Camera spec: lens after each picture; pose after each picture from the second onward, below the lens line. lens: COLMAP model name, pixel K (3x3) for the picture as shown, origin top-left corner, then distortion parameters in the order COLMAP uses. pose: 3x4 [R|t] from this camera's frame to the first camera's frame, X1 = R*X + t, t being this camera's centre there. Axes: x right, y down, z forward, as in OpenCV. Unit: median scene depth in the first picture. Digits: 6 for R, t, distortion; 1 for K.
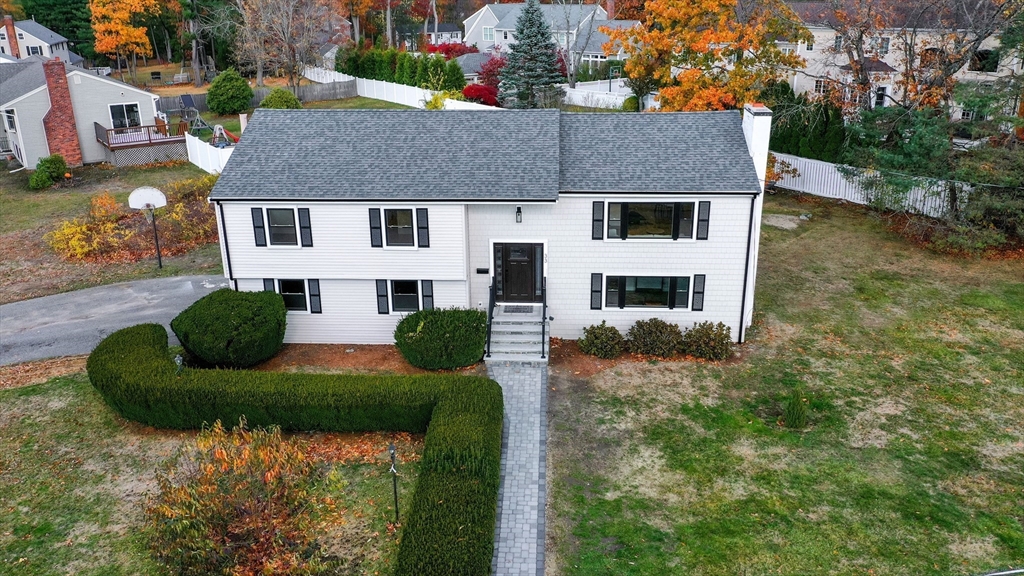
lens RADIAL K [[842.3, 0, 510.3], [0, 842.3, 287.9], [0, 0, 1]] dist [0.008681, 0.001511]
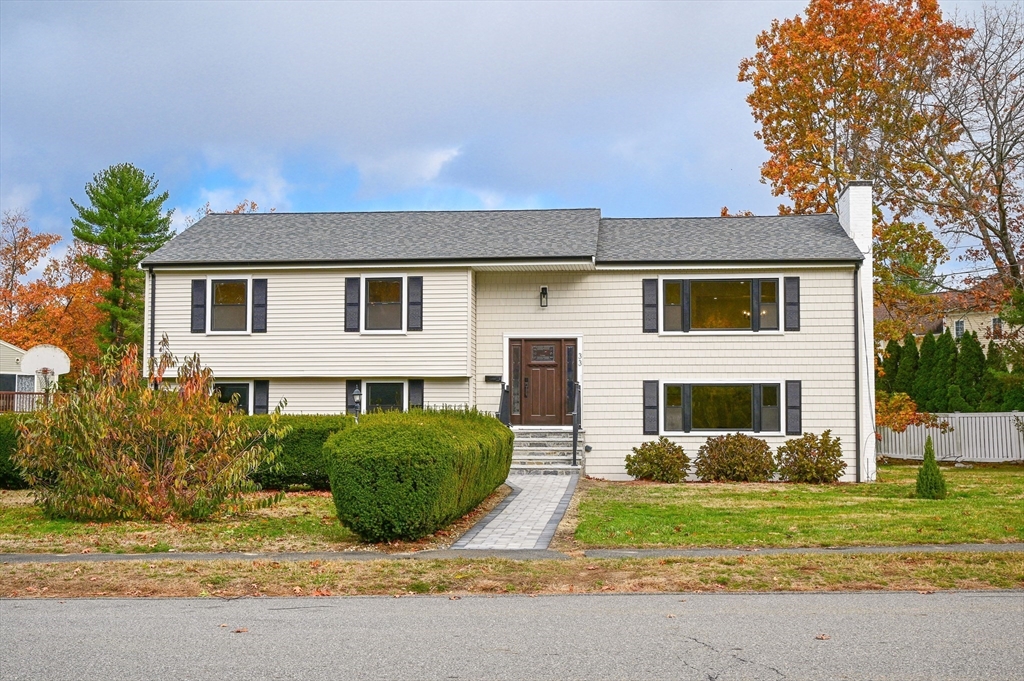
lens RADIAL K [[1300.9, 0, 513.2], [0, 1300.9, 340.4], [0, 0, 1]] dist [-0.045466, 0.000000]
pose [[0.999227, 0.014733, -0.036446, 0.025246], [-0.028855, 0.904514, -0.425466, 0.435665], [0.026698, 0.426189, 0.904240, -0.027604]]
